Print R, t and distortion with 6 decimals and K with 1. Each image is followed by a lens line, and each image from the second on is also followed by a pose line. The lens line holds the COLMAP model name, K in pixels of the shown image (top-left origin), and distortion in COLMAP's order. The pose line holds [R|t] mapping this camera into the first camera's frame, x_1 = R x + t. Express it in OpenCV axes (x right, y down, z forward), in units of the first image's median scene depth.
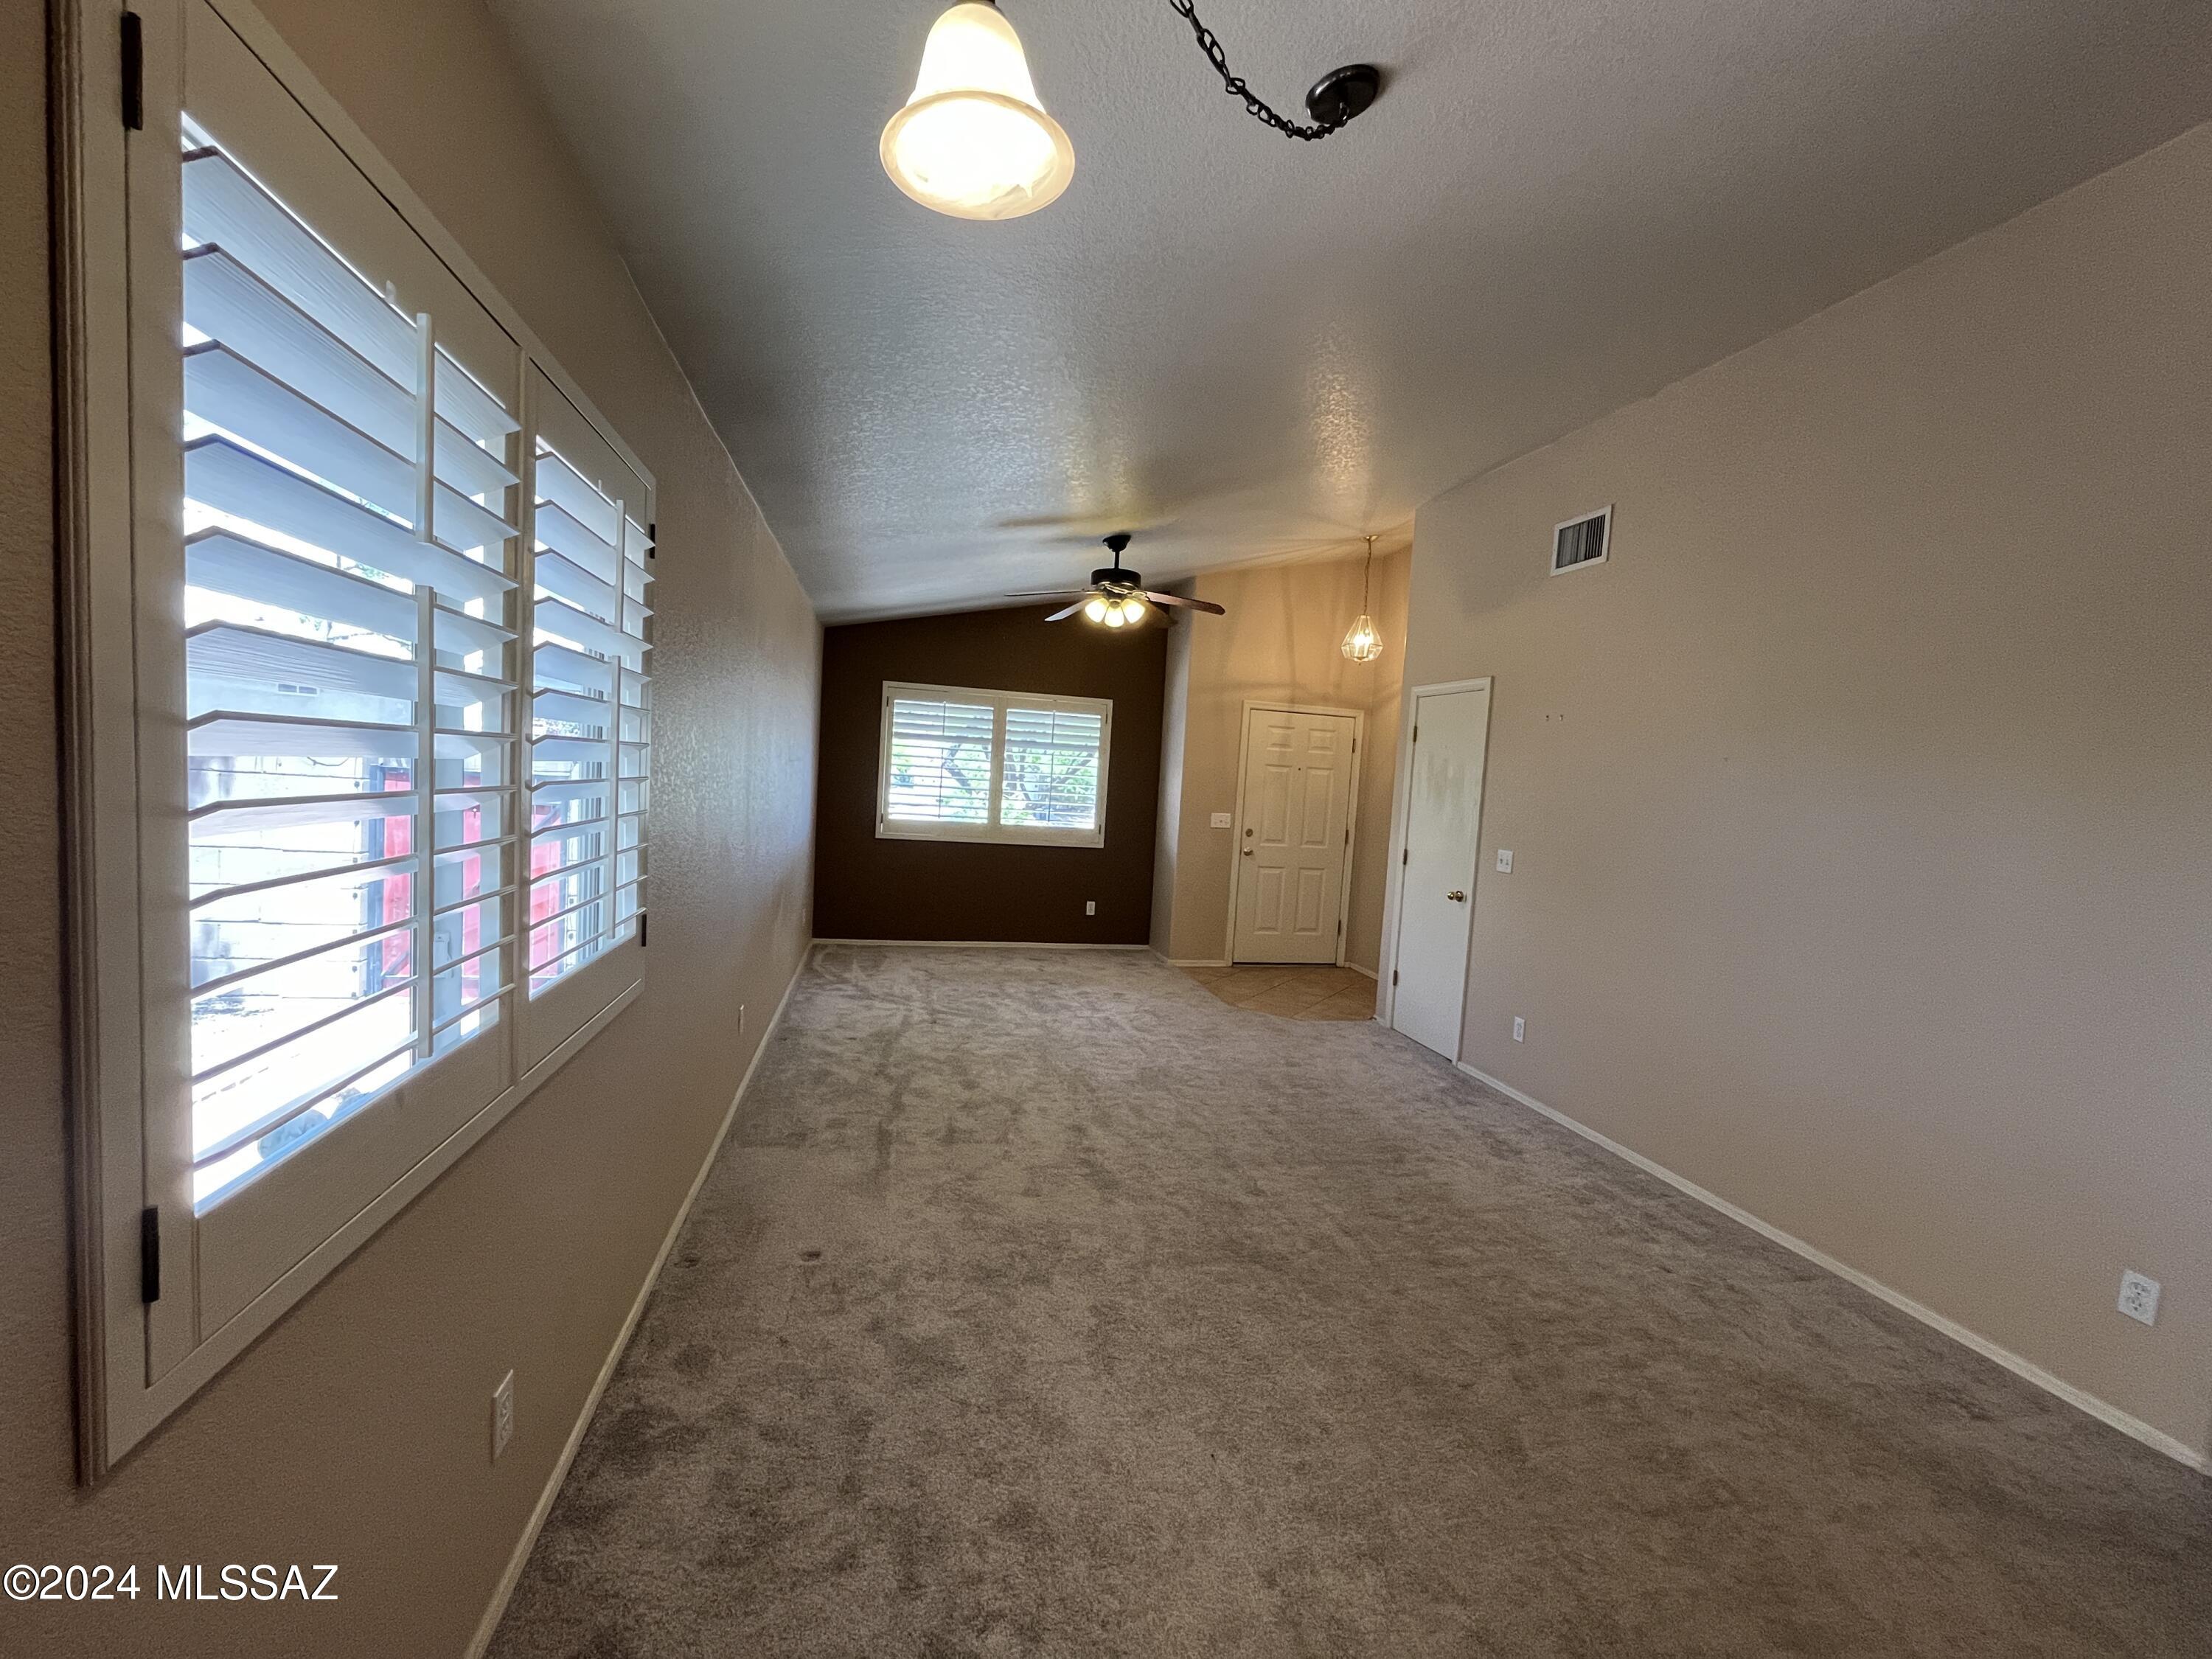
lens RADIAL K [[892.7, 0, 1105.6], [0, 892.7, 825.5], [0, 0, 1]] dist [-0.004415, 0.000522]
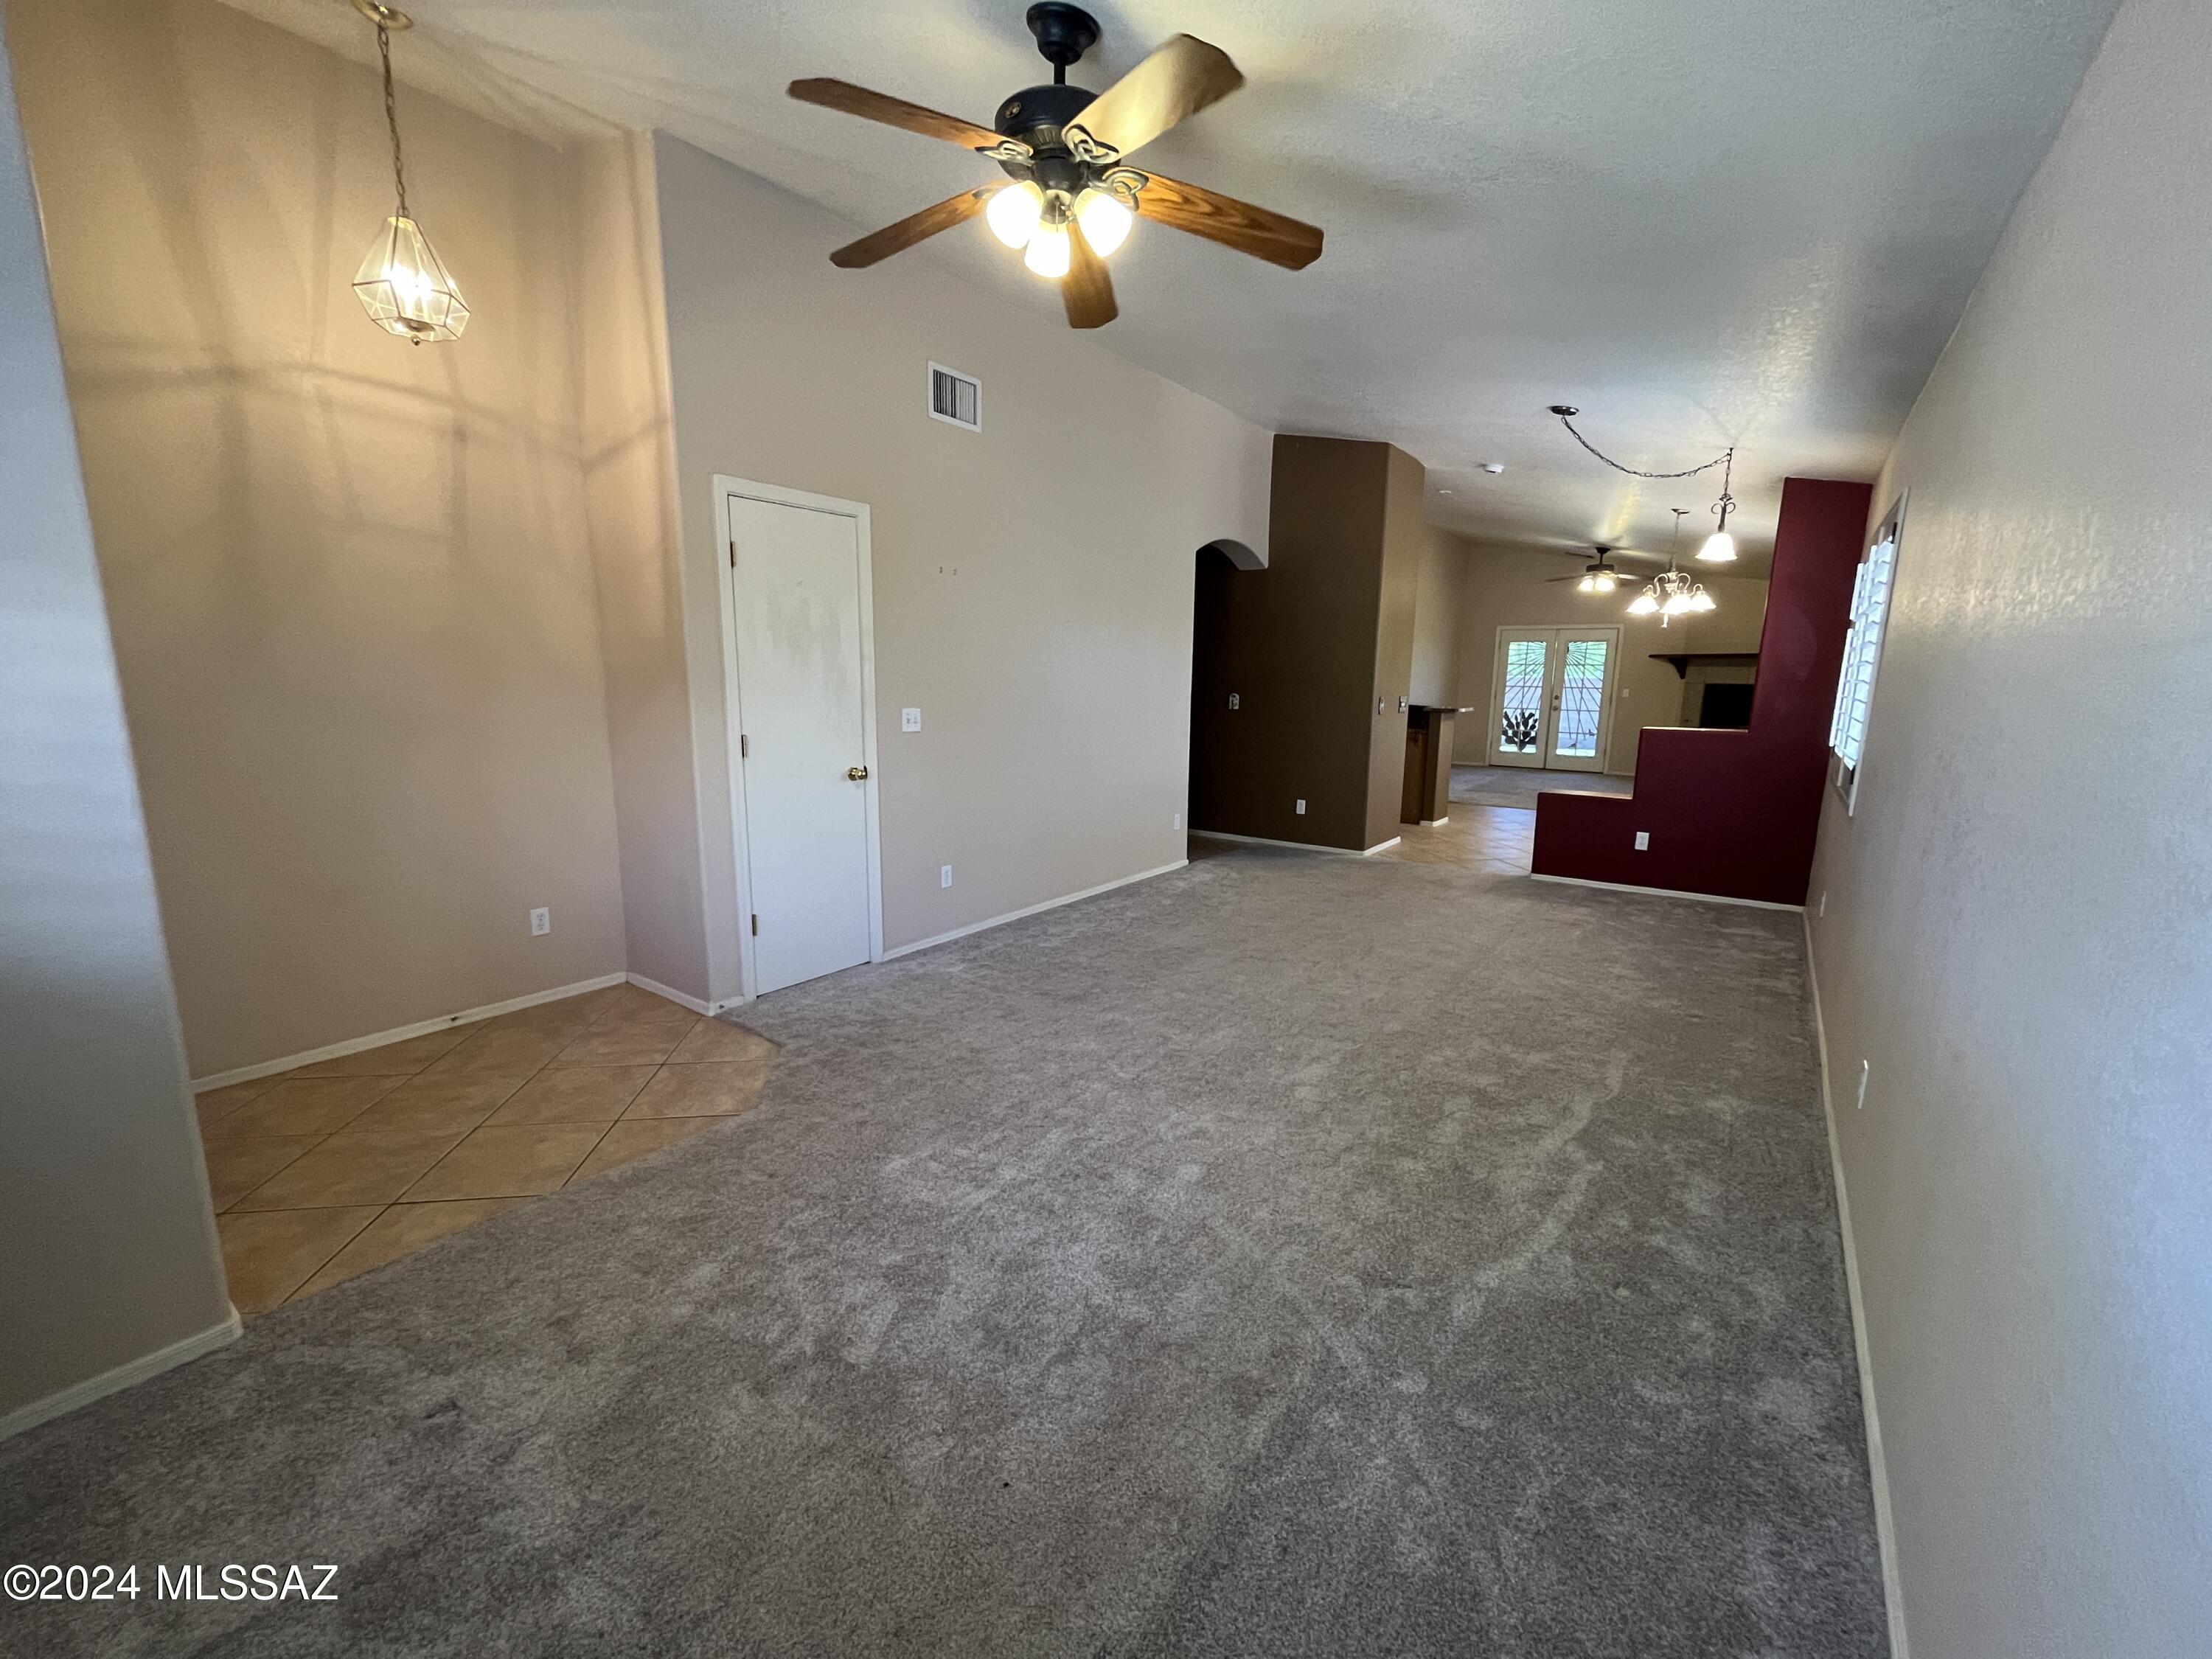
lens RADIAL K [[892.7, 0, 1100.6], [0, 892.7, 831.8], [0, 0, 1]] dist [-0.004415, 0.000522]
pose [[-0.643174, -0.202252, 0.738527, -0.415299], [-0.003201, 0.965188, 0.261537, -0.096653], [-0.765714, 0.165850, -0.621431, 1.502531]]
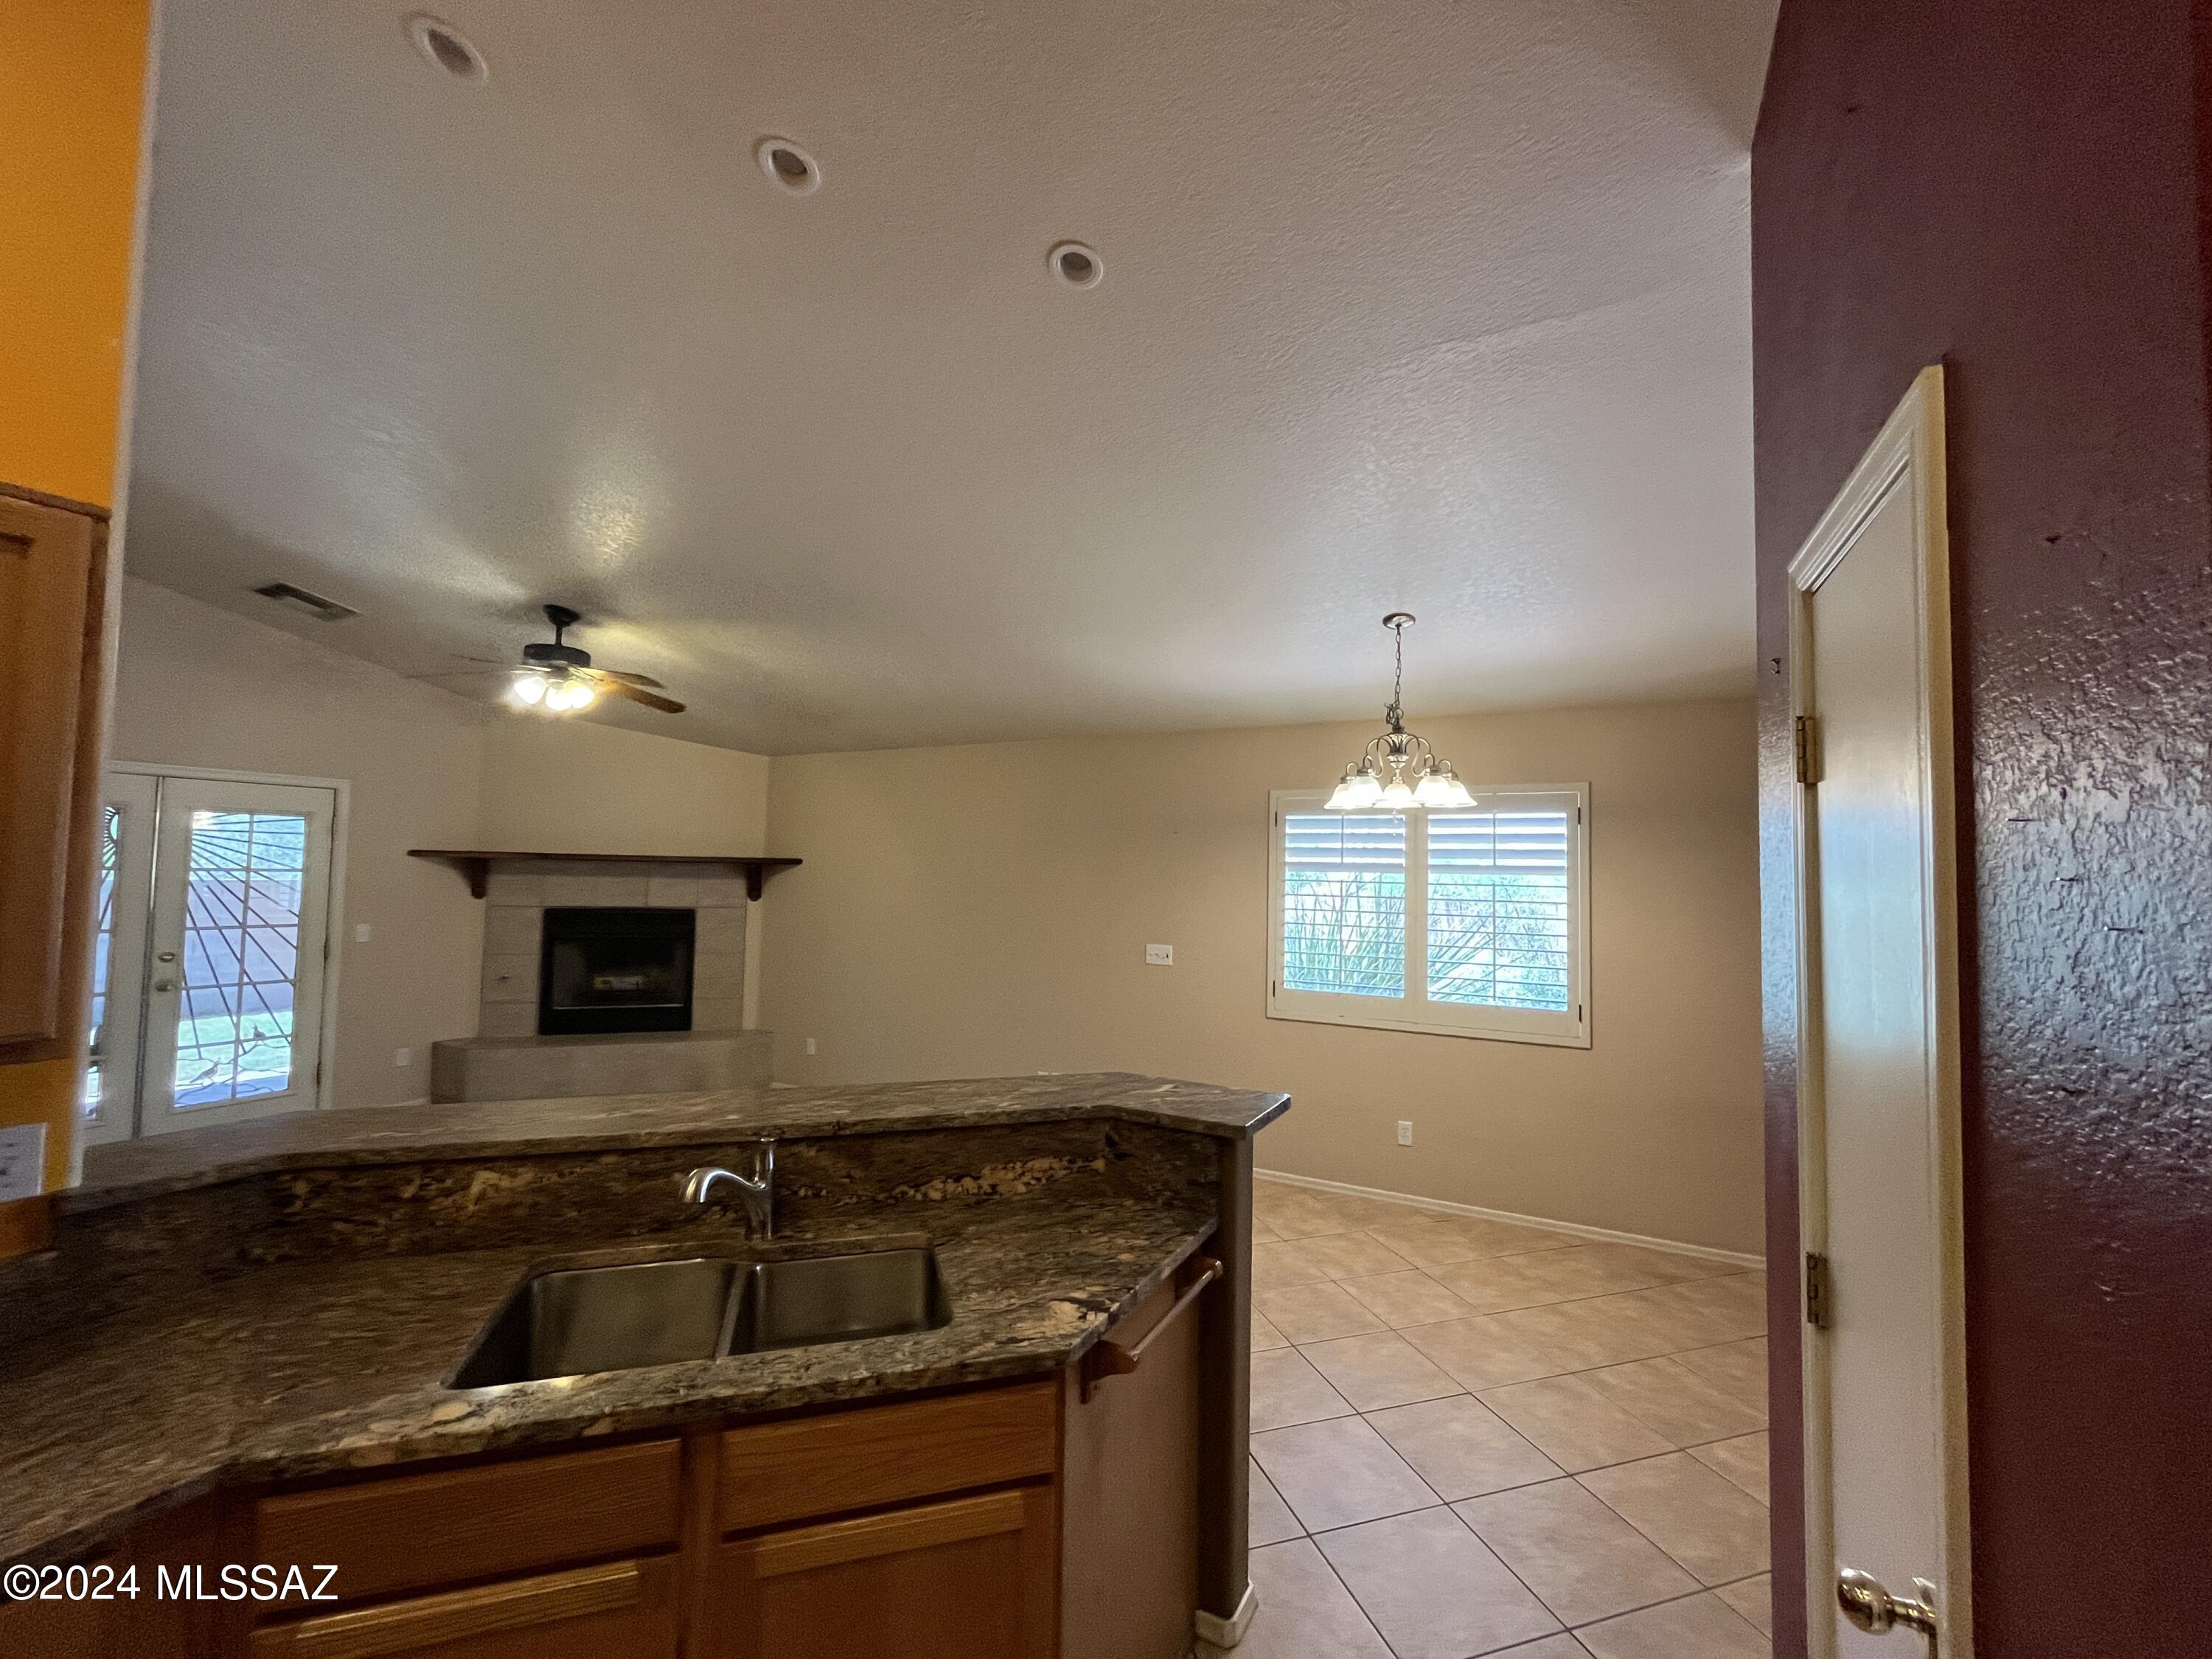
lens RADIAL K [[892.7, 0, 1103.1], [0, 892.7, 828.9], [0, 0, 1]] dist [-0.004415, 0.000522]
pose [[-0.653431, -0.110014, -0.748949, 0.963513], [-0.104444, 0.993023, -0.054743, 0.025978], [0.749746, 0.042452, -0.660362, 0.010372]]
